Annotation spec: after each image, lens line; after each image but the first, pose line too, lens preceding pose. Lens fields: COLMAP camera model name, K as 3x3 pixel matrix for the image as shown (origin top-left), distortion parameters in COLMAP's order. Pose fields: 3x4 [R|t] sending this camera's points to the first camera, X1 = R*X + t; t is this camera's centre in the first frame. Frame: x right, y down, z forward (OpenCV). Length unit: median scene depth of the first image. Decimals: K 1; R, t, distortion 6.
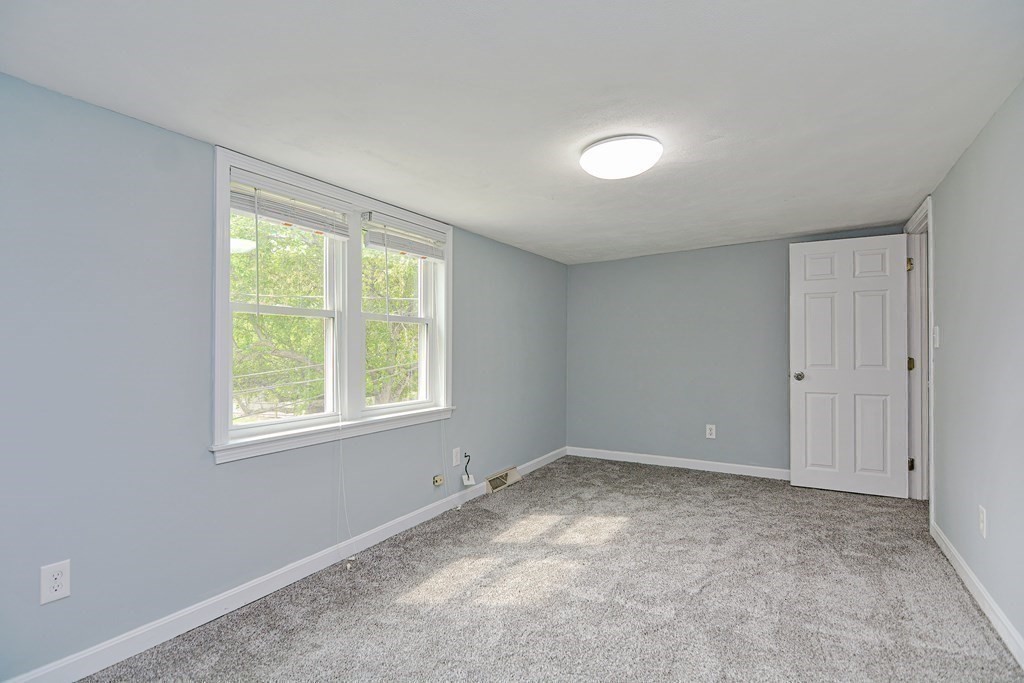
lens RADIAL K [[497.6, 0, 516.3], [0, 497.6, 344.9], [0, 0, 1]] dist [-0.000593, -0.011403]
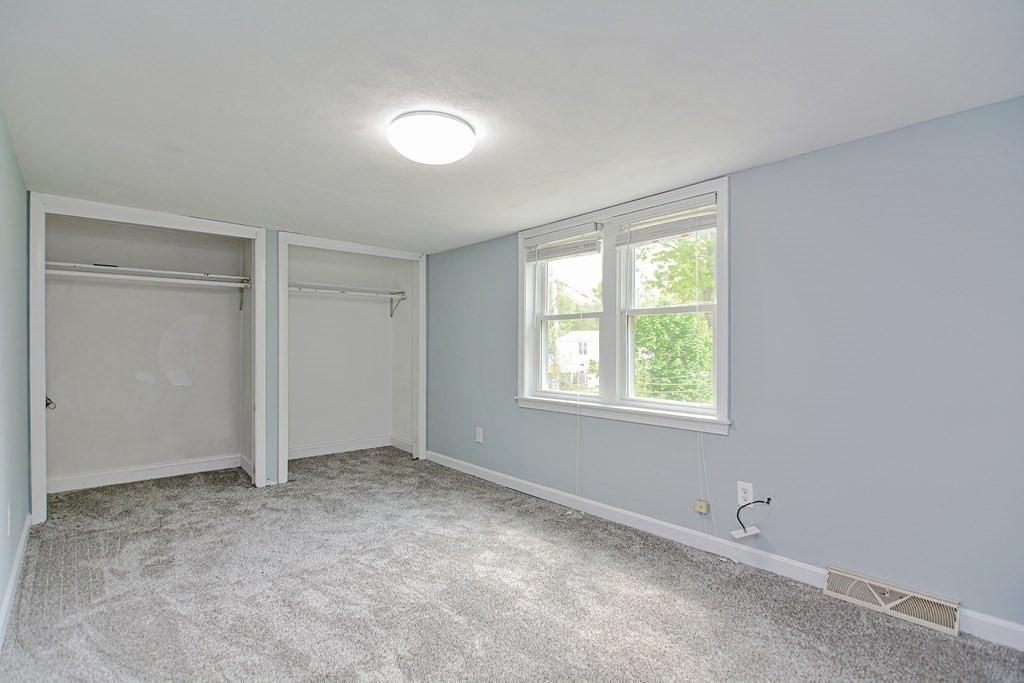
lens RADIAL K [[497.6, 0, 516.3], [0, 497.6, 344.9], [0, 0, 1]] dist [-0.000593, -0.011403]
pose [[-0.320930, 0.000405, -0.947103, 0.901886], [0.012237, 0.999918, -0.003719, 0.014946], [0.947024, -0.012783, -0.320909, 1.259846]]
